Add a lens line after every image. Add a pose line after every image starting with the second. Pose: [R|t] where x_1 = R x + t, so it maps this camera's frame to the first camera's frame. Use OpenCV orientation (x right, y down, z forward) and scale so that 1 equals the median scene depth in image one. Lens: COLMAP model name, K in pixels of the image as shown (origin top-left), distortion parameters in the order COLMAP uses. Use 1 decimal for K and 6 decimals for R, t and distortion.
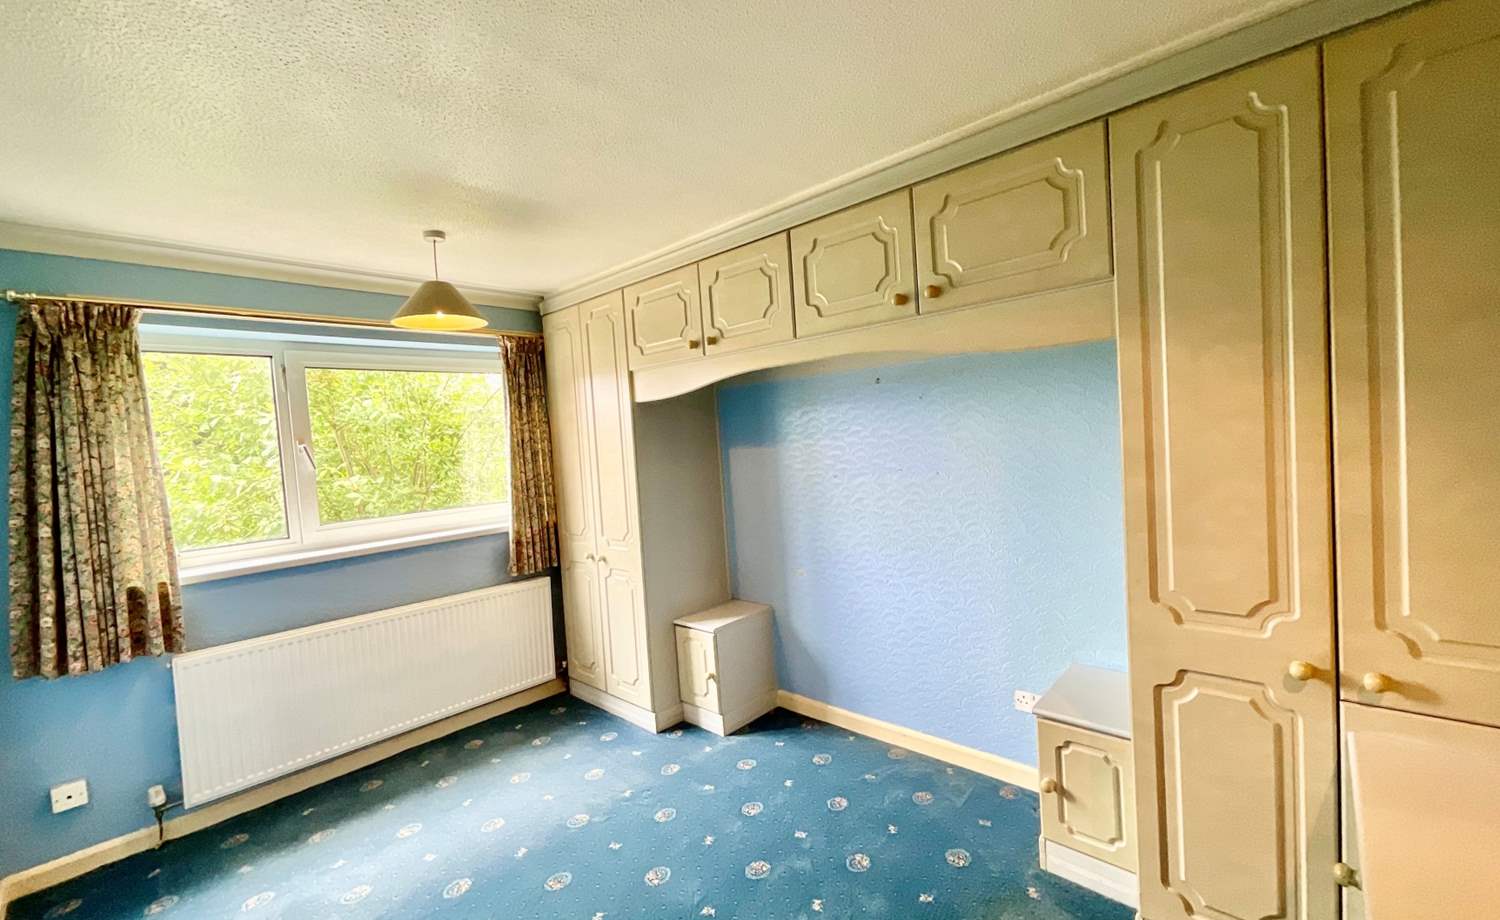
lens RADIAL K [[619.3, 0, 750.0], [0, 619.3, 460.0], [0, 0, 1]] dist [0.000613, -0.000009]
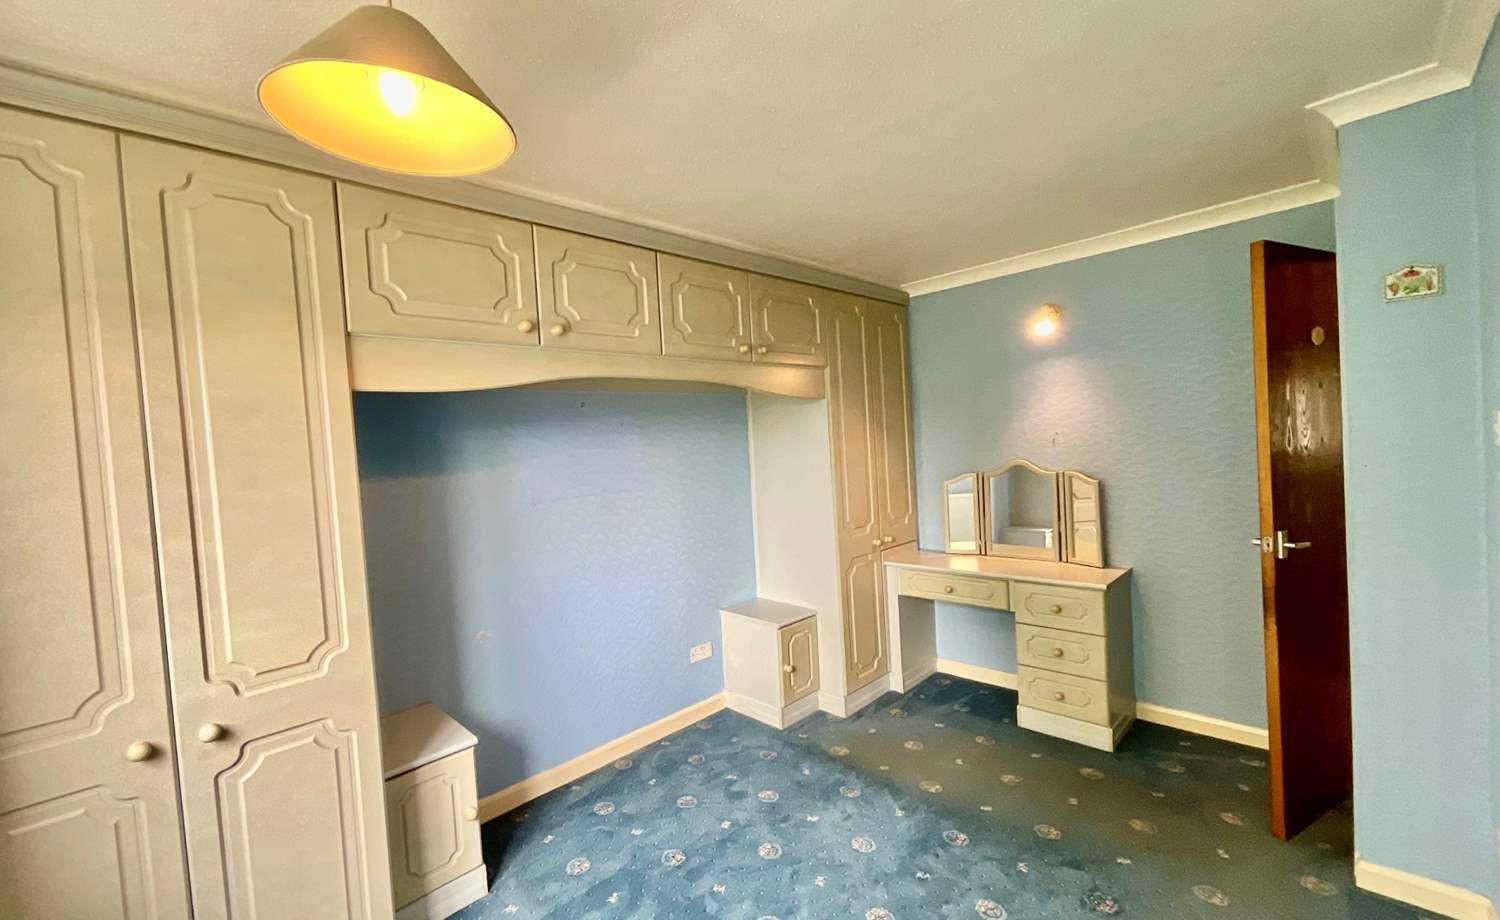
lens RADIAL K [[604.6, 0, 711.2], [0, 604.6, 453.3], [0, 0, 1]] dist [0.000872, 0.000097]
pose [[0.069806, 0.039127, 0.996793, -0.628619], [0.091527, 0.994765, -0.045457, 0.012933], [-0.993353, 0.094407, 0.065860, 0.594645]]
